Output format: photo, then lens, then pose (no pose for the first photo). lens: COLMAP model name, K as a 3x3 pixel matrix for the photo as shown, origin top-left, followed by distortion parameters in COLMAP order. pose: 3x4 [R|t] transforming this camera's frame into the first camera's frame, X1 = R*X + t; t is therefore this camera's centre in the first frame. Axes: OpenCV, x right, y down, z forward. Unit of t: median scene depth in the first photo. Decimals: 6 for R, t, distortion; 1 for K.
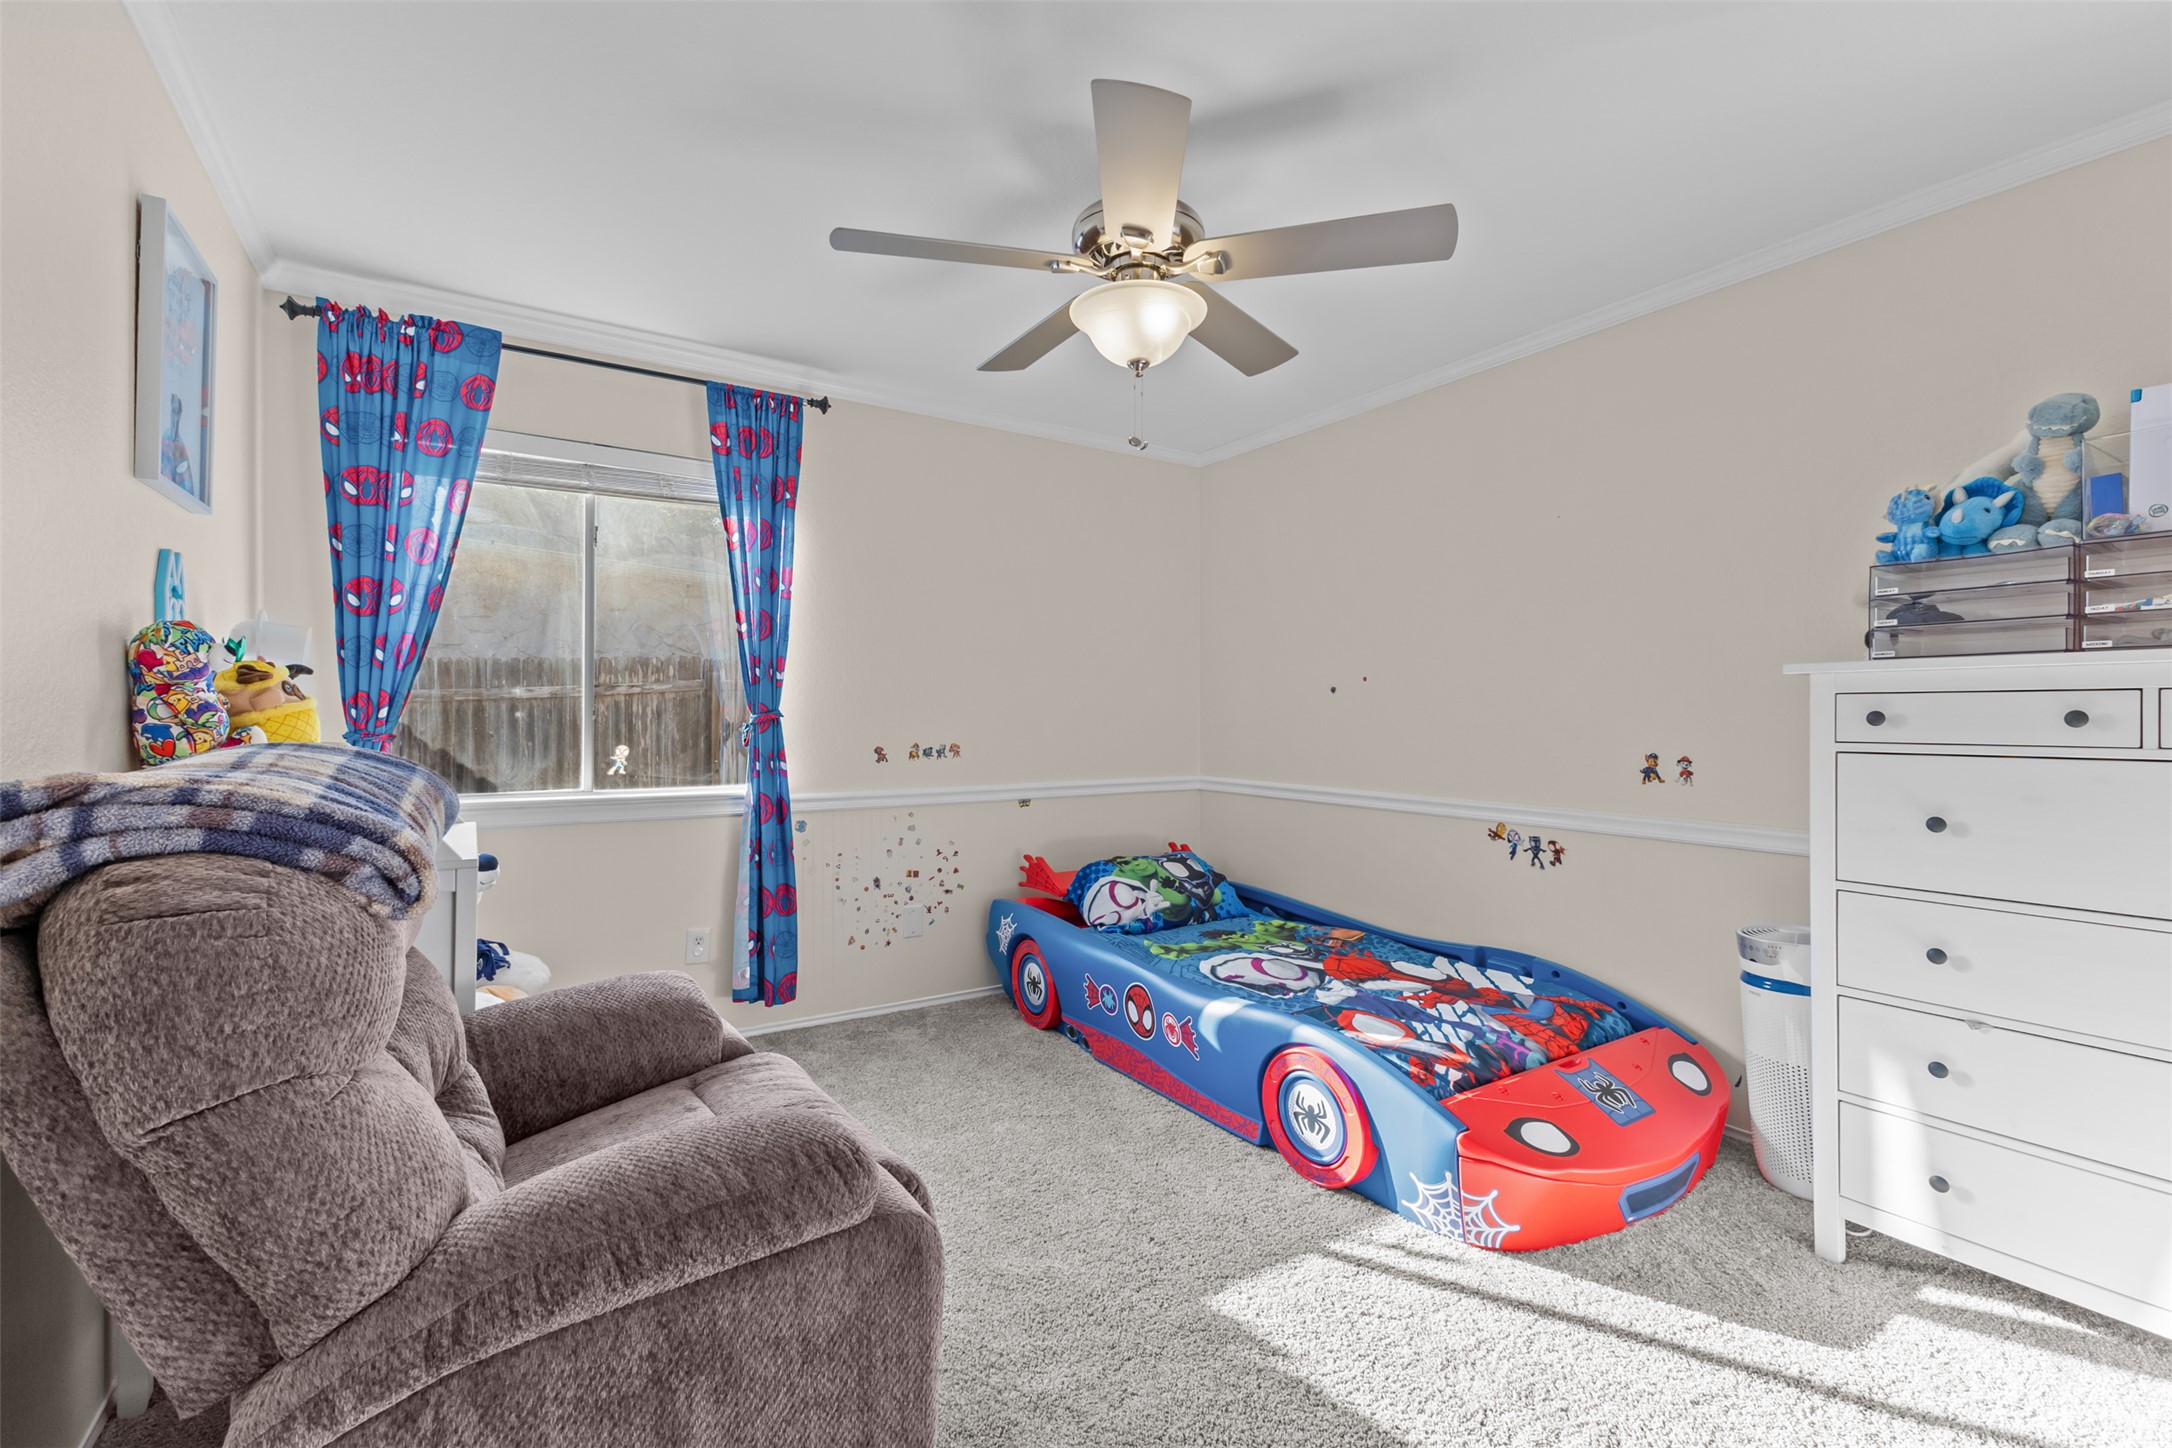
lens RADIAL K [[936.6, 0, 1086.6], [0, 936.6, 714.7], [0, 0, 1]] dist [0.014562, -0.003656]
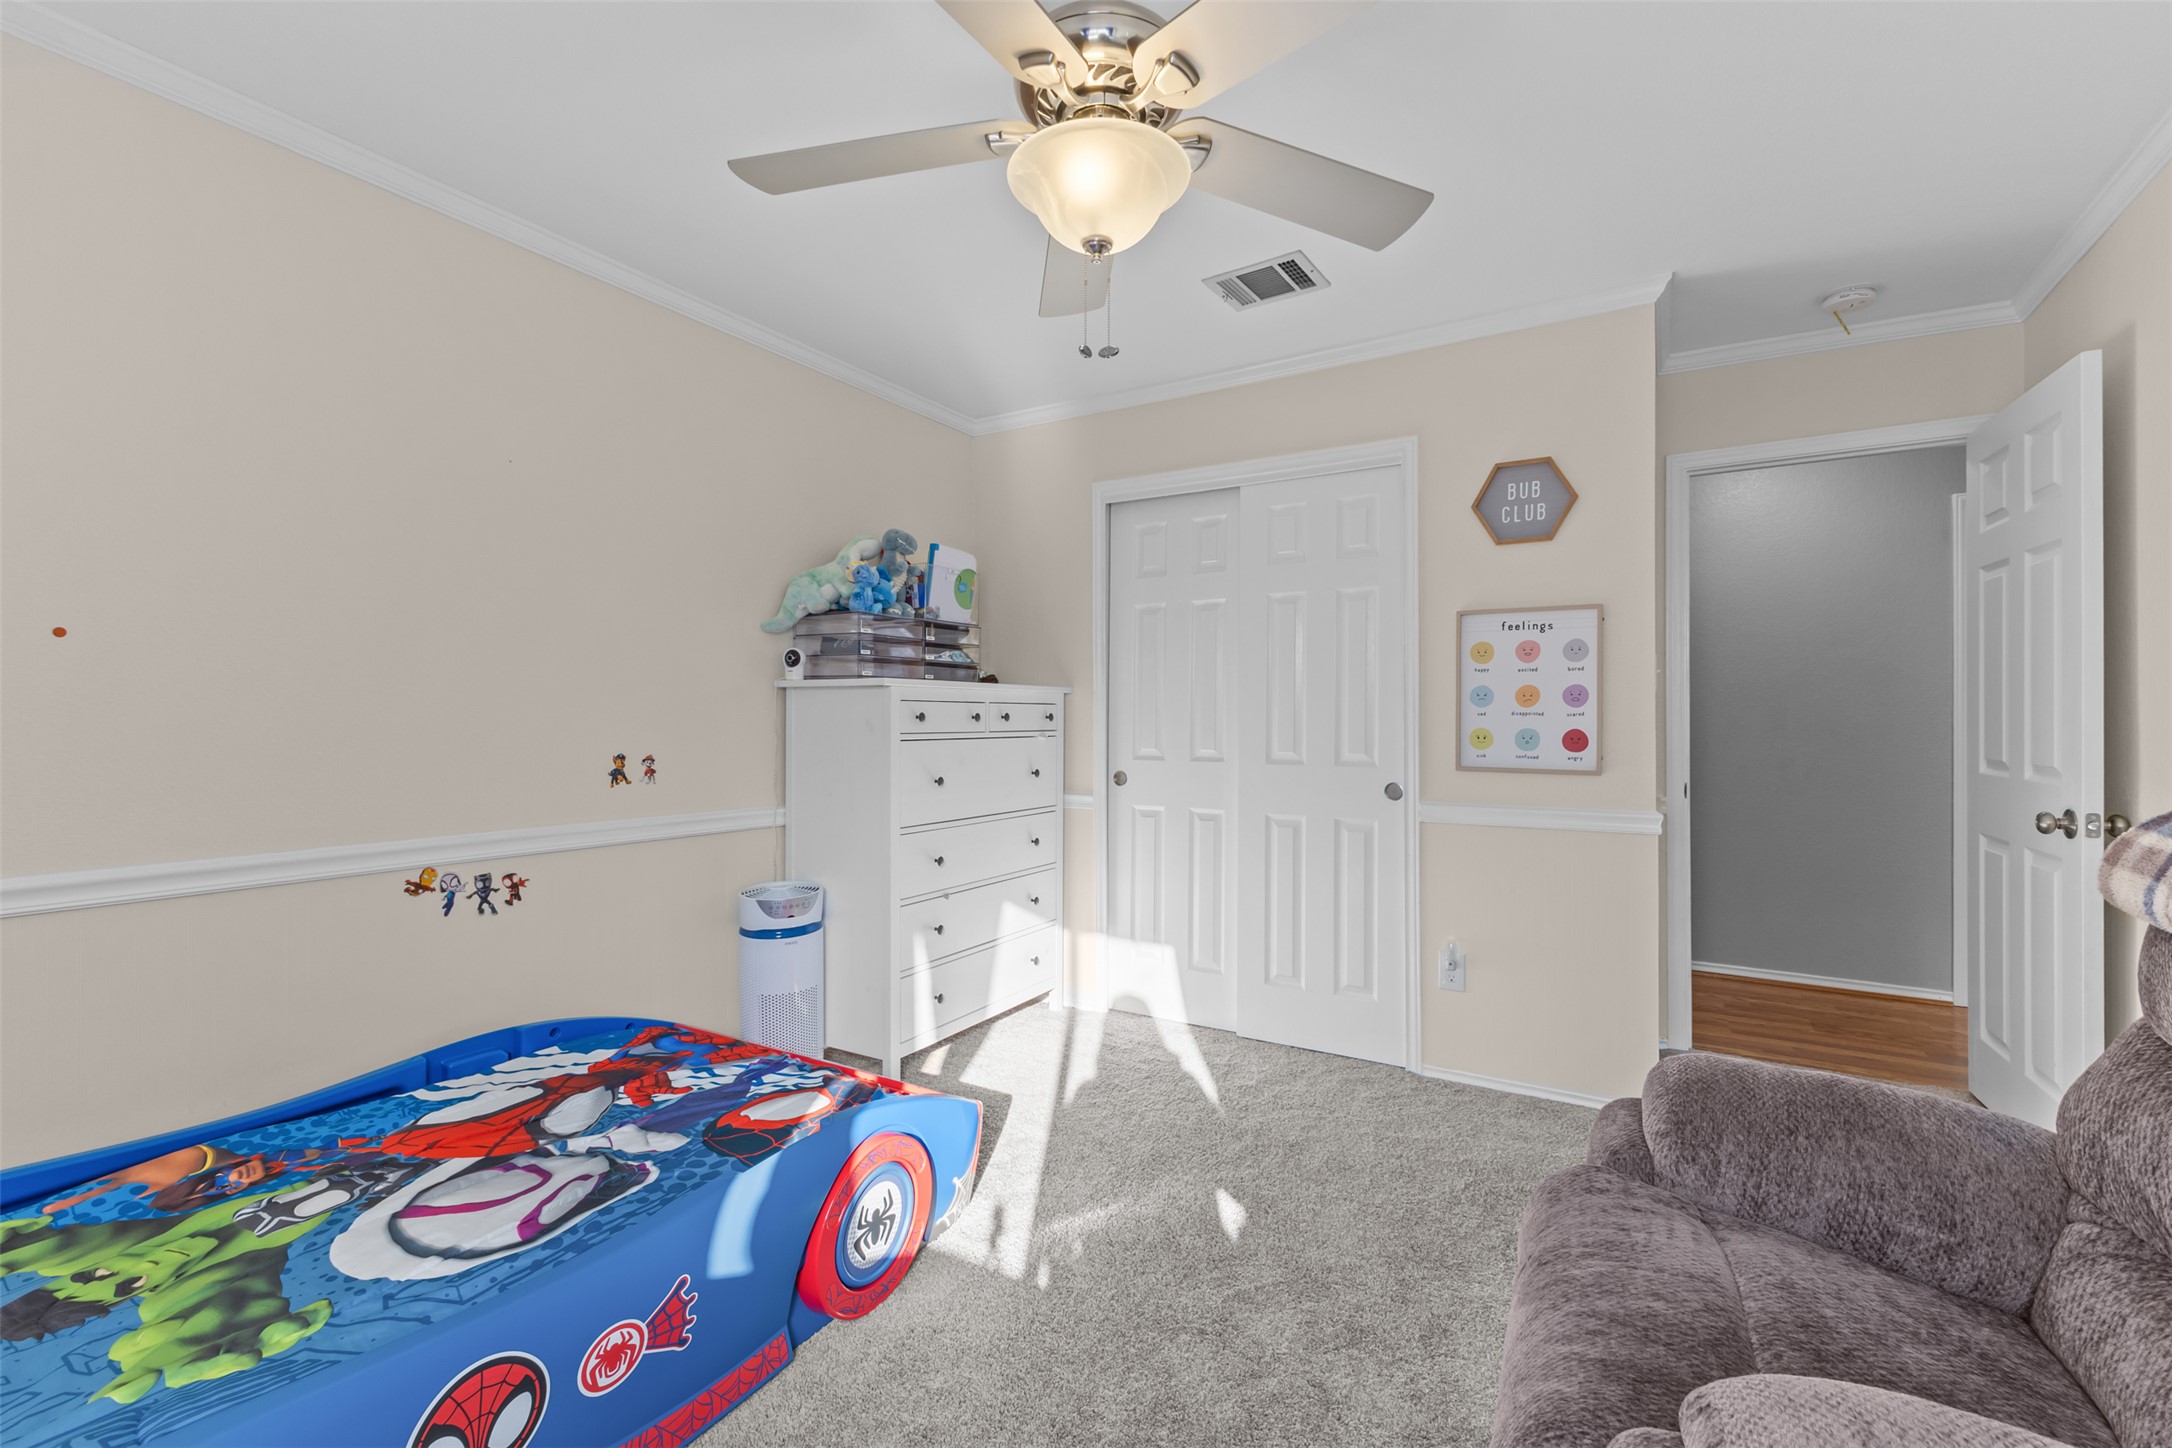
lens RADIAL K [[936.6, 0, 1087.7], [0, 936.6, 720.7], [0, 0, 1]] dist [0.014562, -0.003656]
pose [[-0.442837, -0.003255, 0.896596, -0.465809], [-0.004205, 0.999990, 0.001553, 0.004152], [-0.896592, -0.003082, -0.442846, 1.019621]]
